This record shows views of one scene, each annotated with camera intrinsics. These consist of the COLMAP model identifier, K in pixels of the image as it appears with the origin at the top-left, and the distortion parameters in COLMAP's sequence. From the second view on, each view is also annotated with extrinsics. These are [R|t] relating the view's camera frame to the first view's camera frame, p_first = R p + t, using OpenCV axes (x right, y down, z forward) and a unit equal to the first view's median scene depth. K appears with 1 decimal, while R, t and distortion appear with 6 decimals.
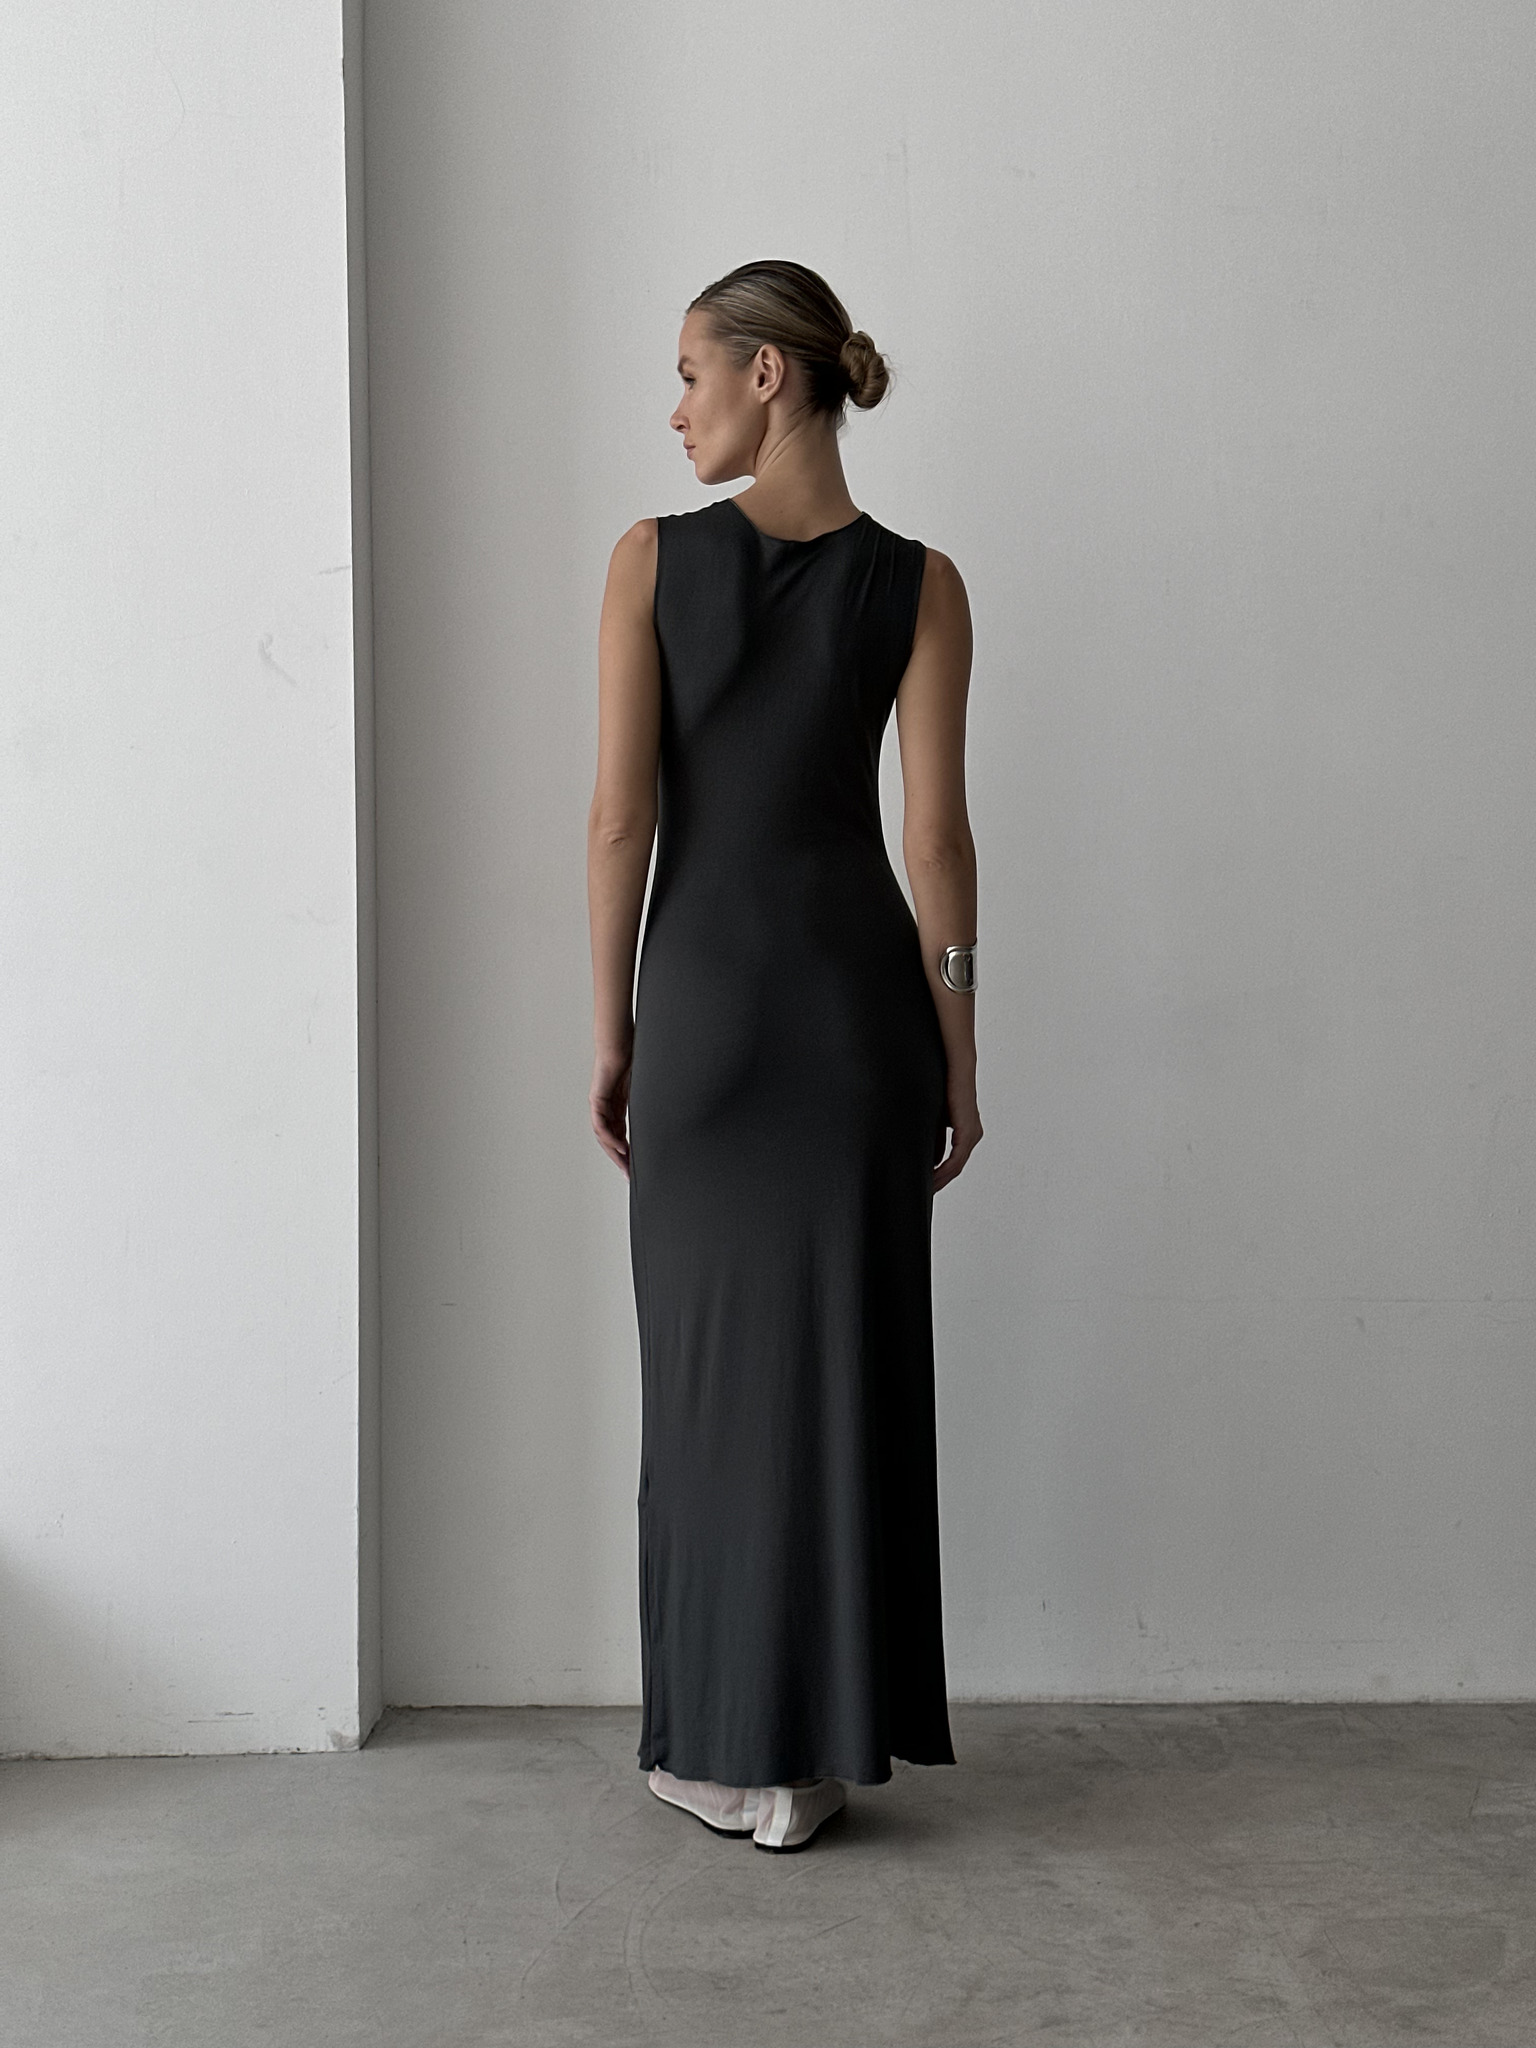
lens RADIAL K [[2808.0, 0, 787.7], [0, 2808.0, 981.5], [0, 0, 1]] dist [0.066311, 0.000000]
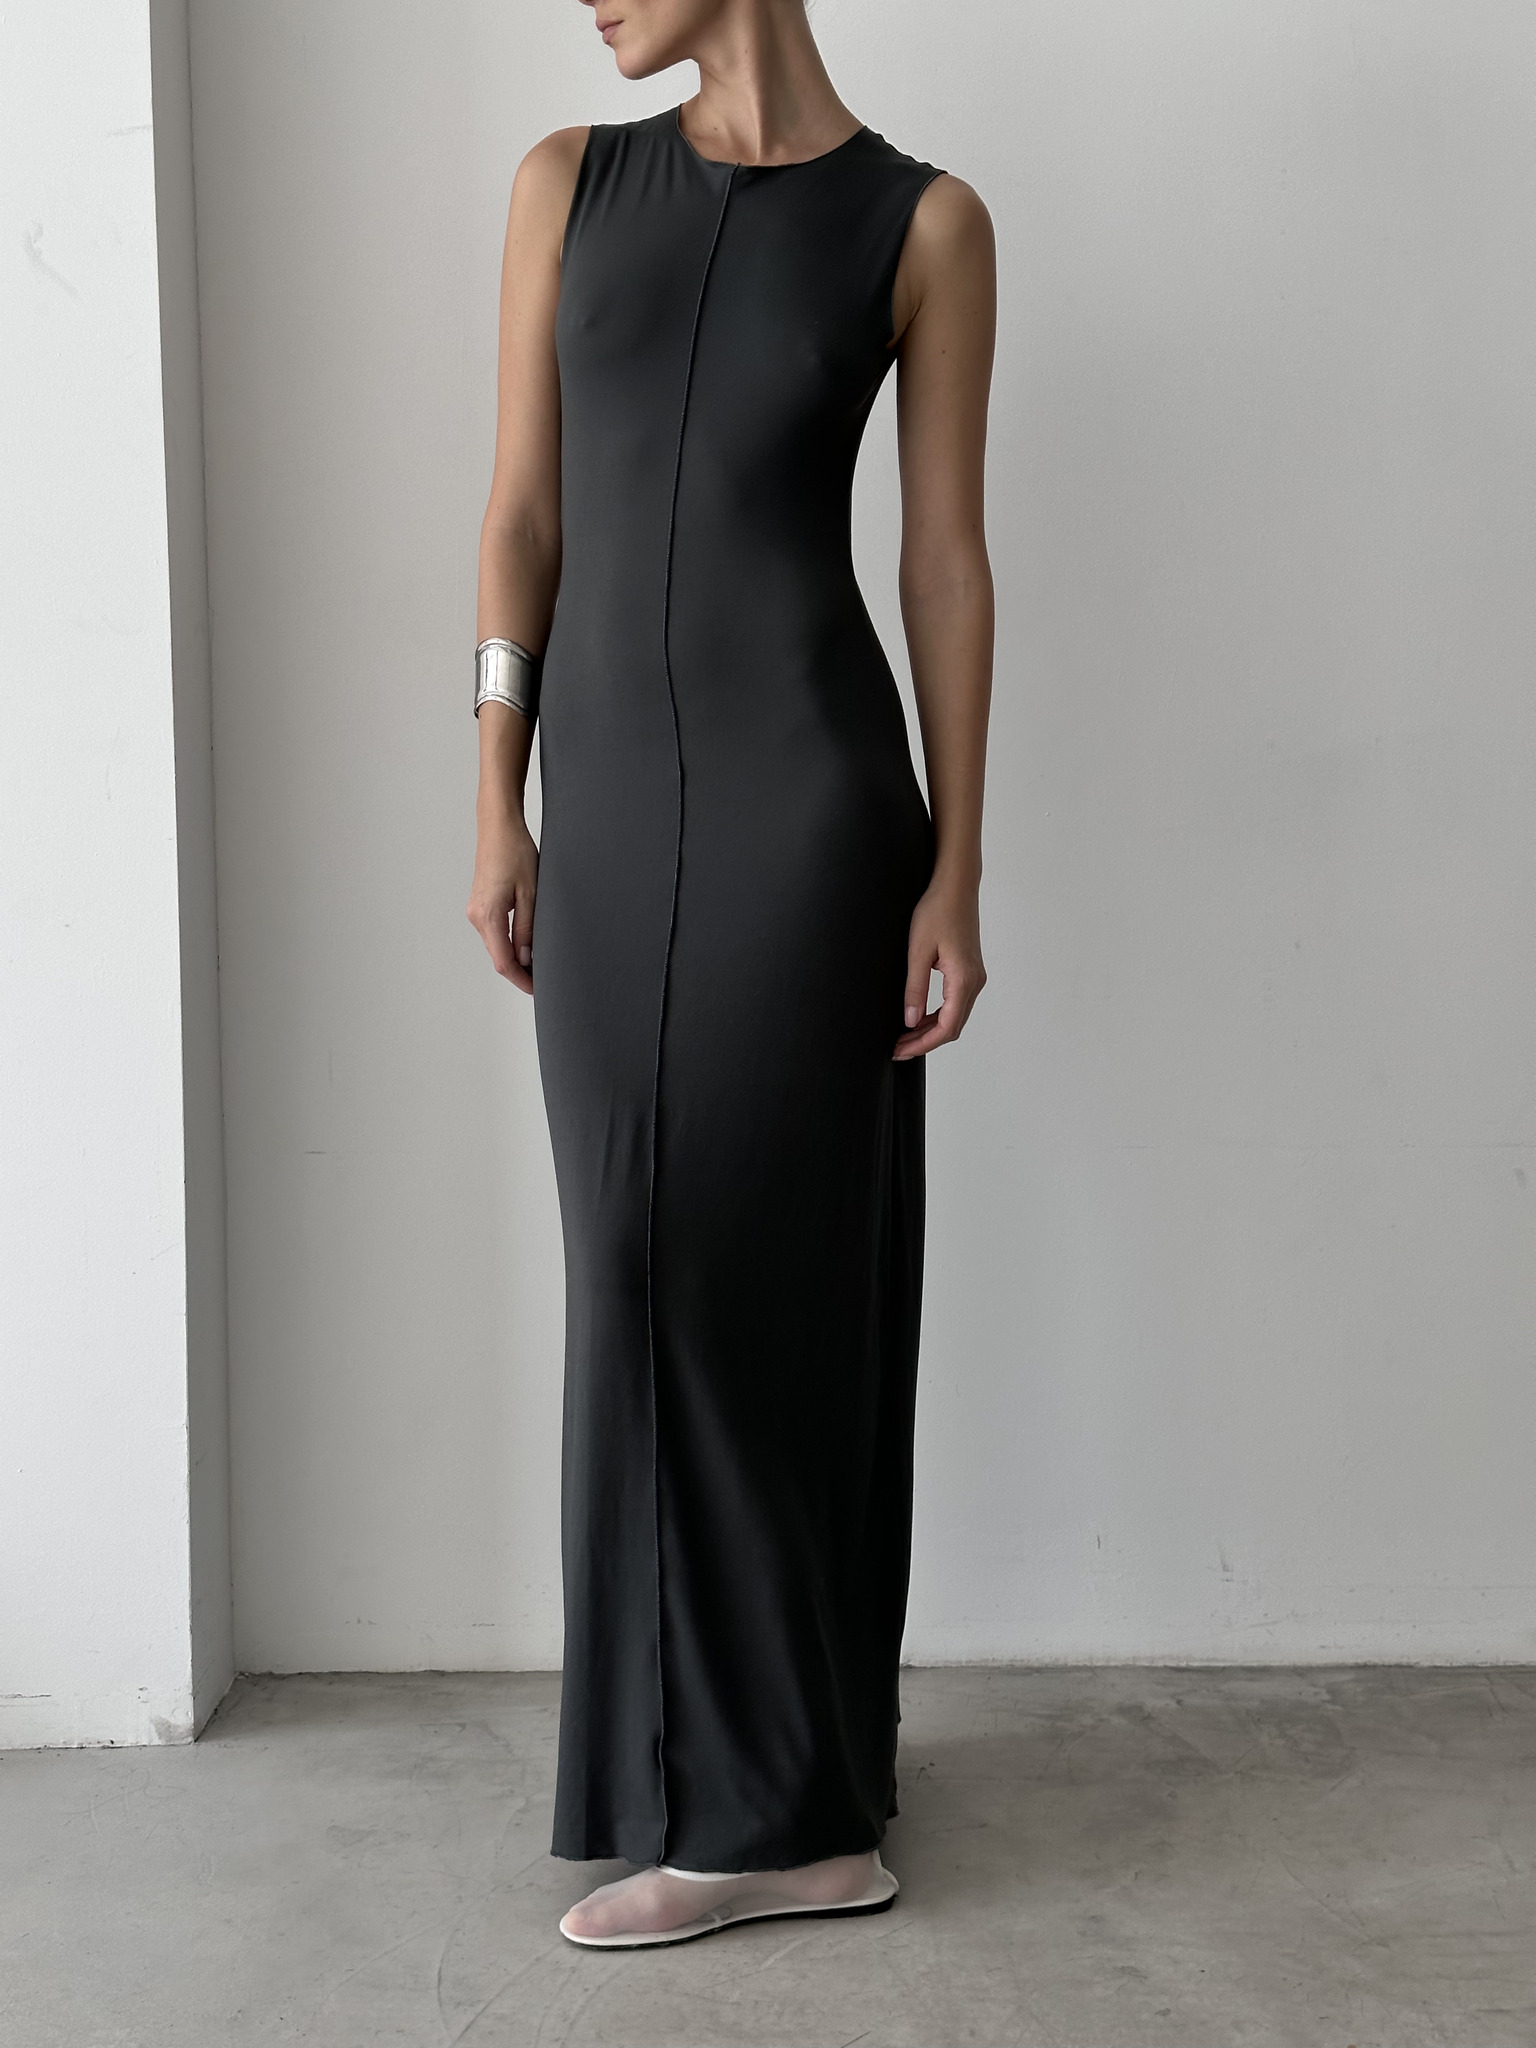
lens RADIAL K [[2808.0, 0, 789.6], [0, 2808.0, 1032.0], [0, 0, 1]] dist [0.066311, 0.000000]
pose [[0.999952, 0.000346, 0.009752, -0.000597], [-0.001165, 0.996455, 0.084120, 0.020418], [-0.009688, -0.084128, 0.996408, 0.266105]]
